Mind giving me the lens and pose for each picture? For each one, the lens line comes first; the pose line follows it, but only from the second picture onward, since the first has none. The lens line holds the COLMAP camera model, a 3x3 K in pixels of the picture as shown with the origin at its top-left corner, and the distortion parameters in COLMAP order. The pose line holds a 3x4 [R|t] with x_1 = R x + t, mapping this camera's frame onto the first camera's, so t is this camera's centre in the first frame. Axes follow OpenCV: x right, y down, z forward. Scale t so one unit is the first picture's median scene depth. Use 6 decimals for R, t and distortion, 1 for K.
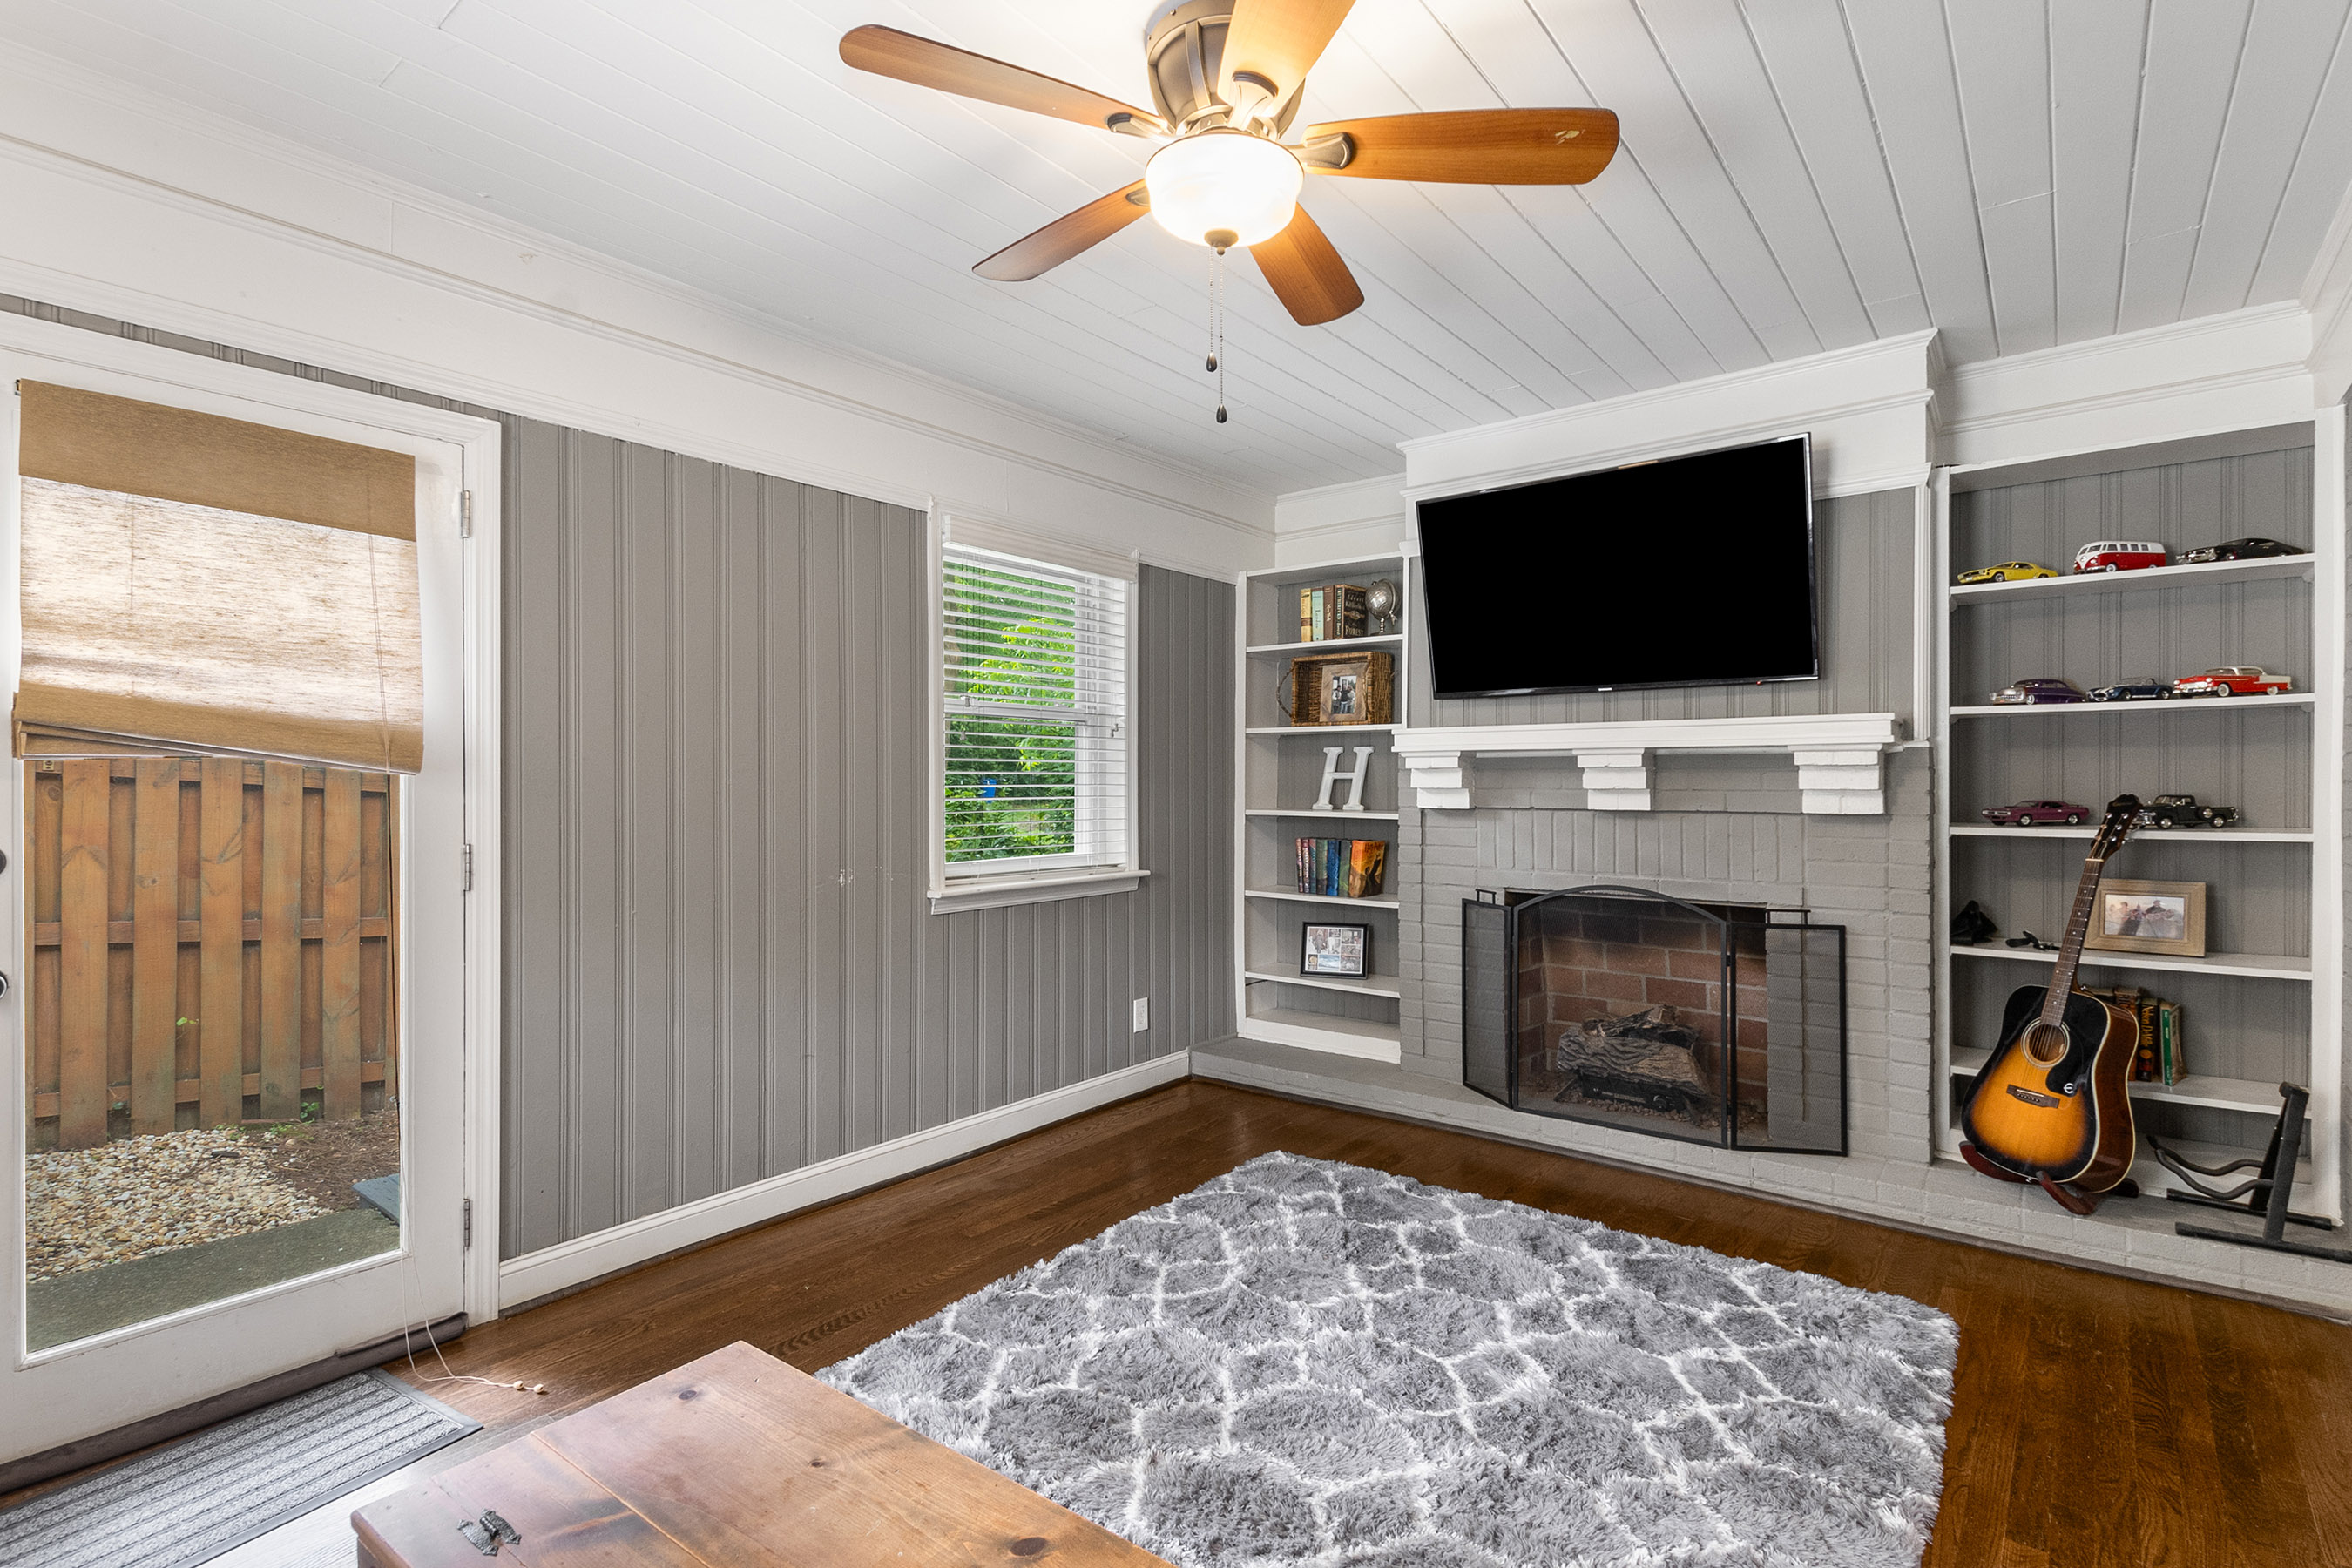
lens RADIAL K [[1119.8, 0, 1176.3], [0, 1119.8, 777.5], [0, 0, 1]] dist [0.009534, -0.000565]
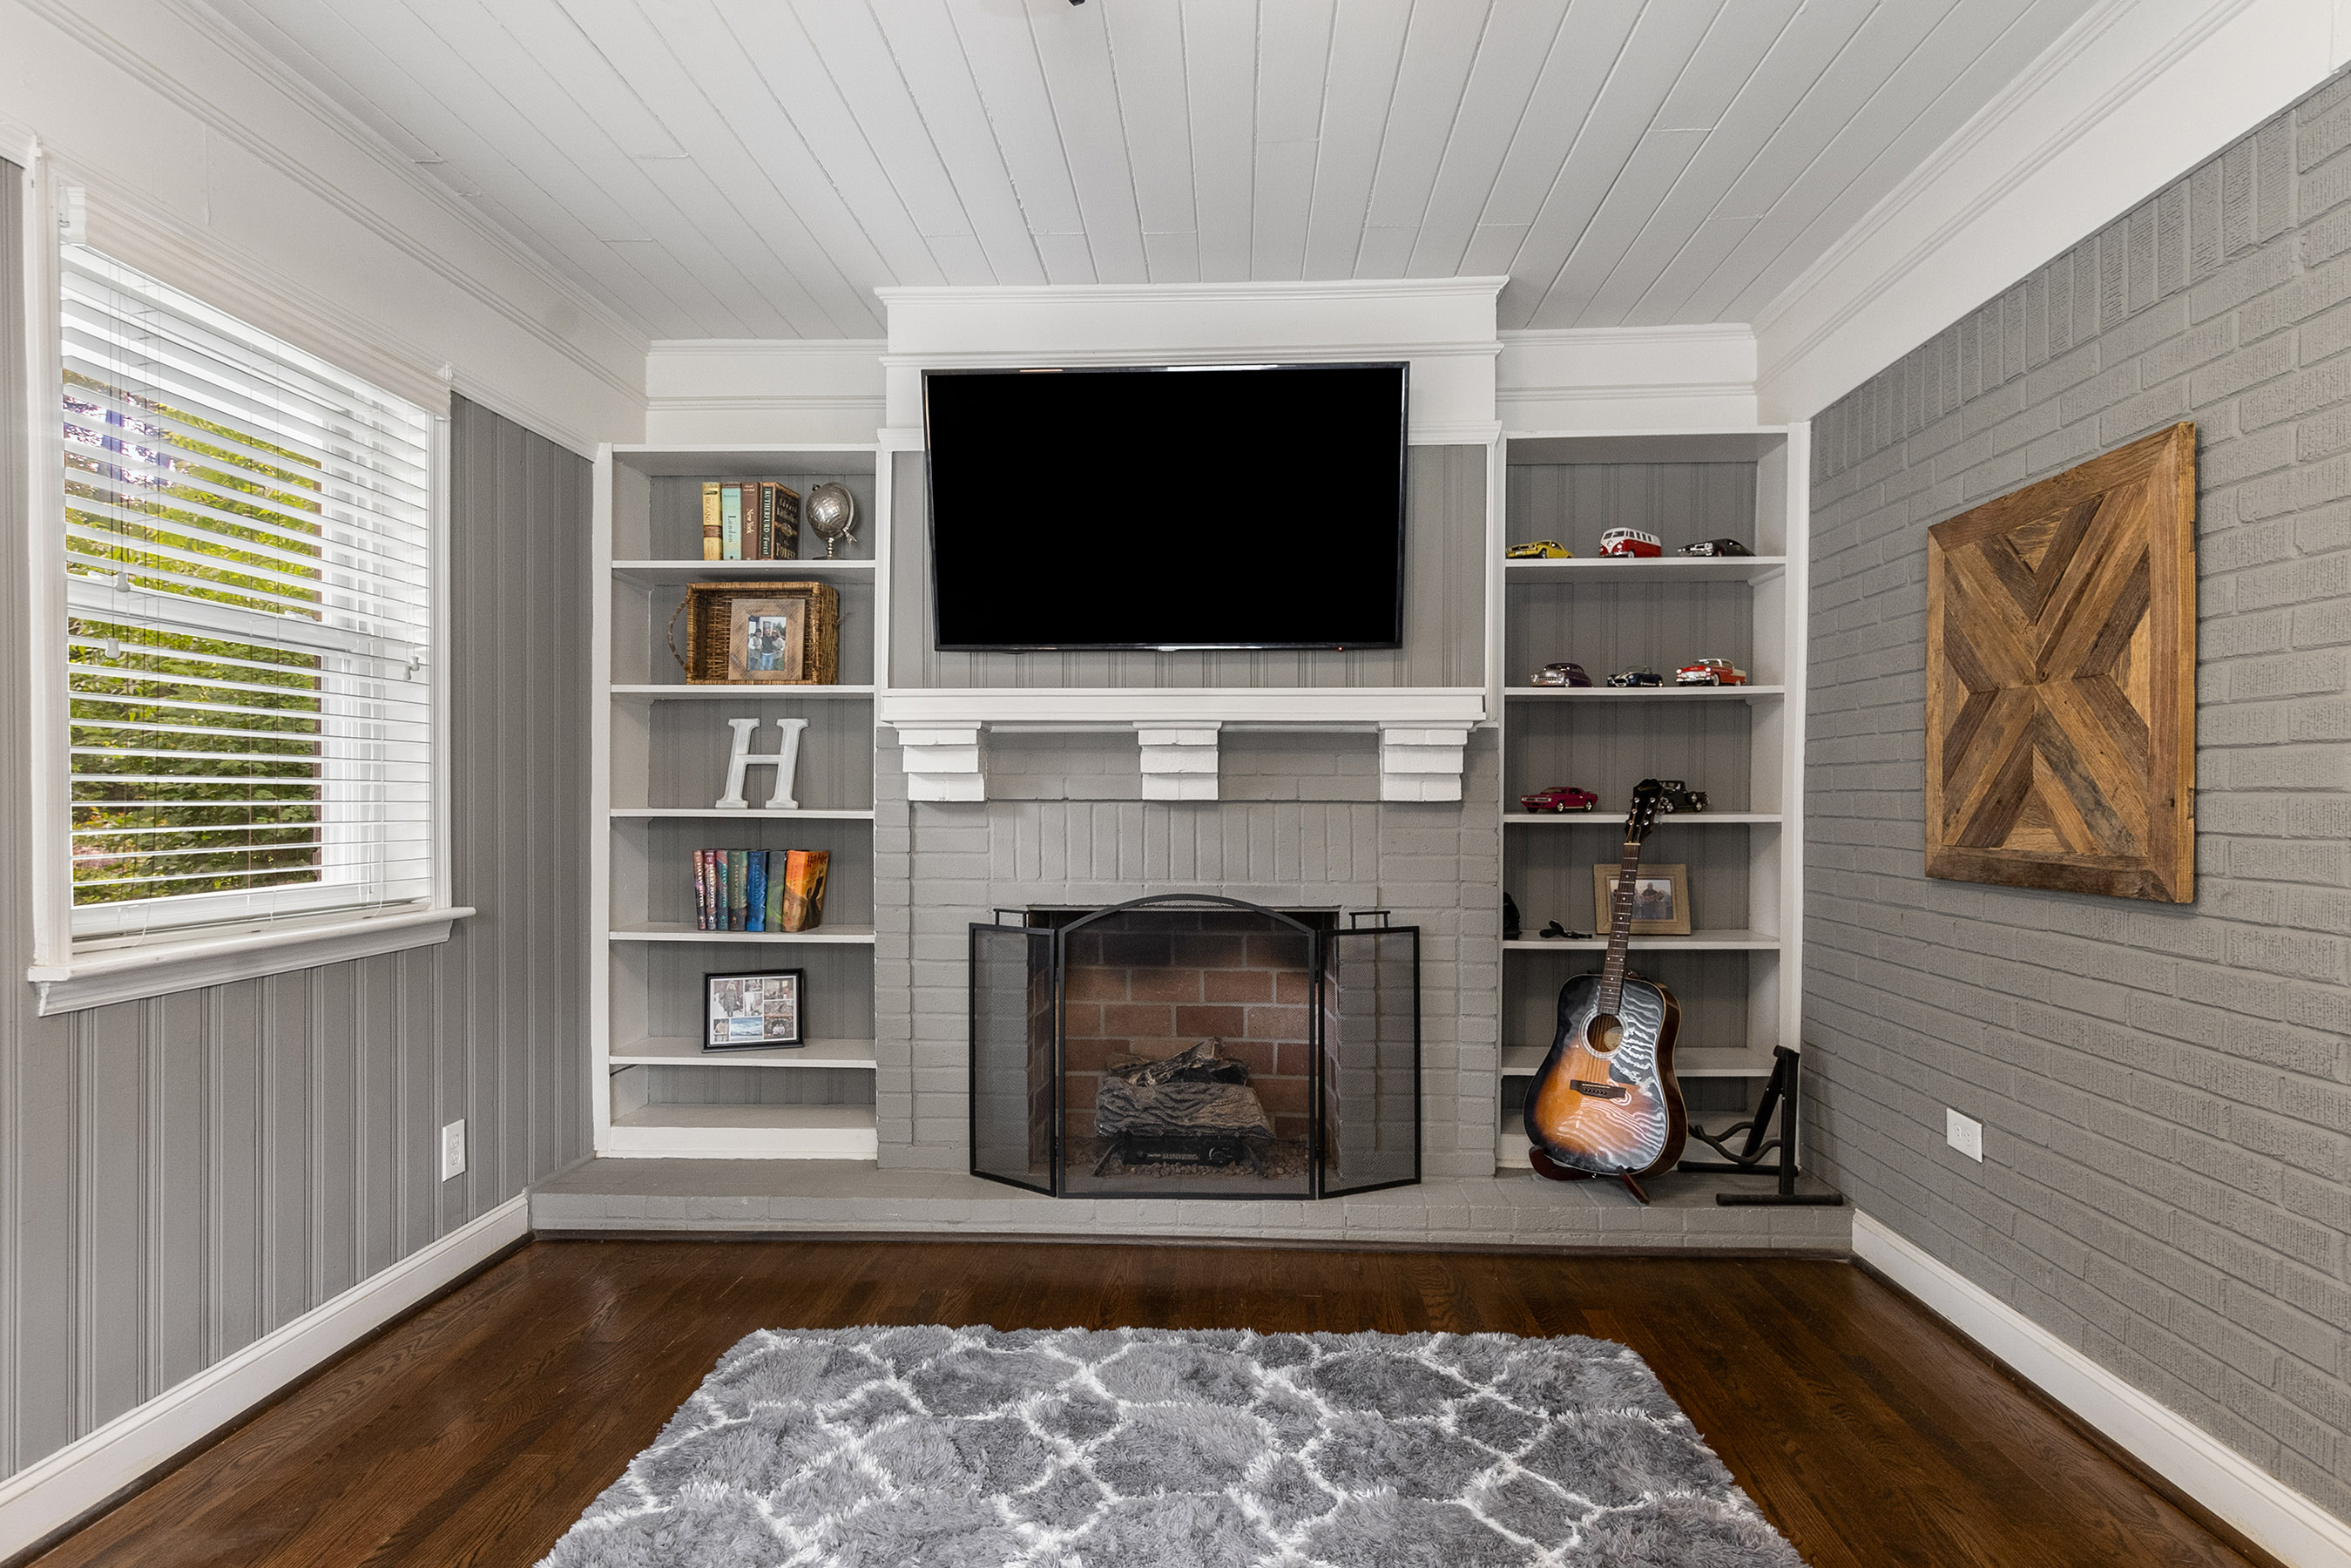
lens RADIAL K [[1277.5, 0, 1180.5], [0, 1277.5, 802.3], [0, 0, 1]] dist [0.006466, -0.001865]
pose [[0.807333, -0.000233, 0.590096, -0.153527], [-0.003772, 0.999977, 0.005555, 0.027504], [-0.590084, -0.006710, 0.807314, 0.282501]]
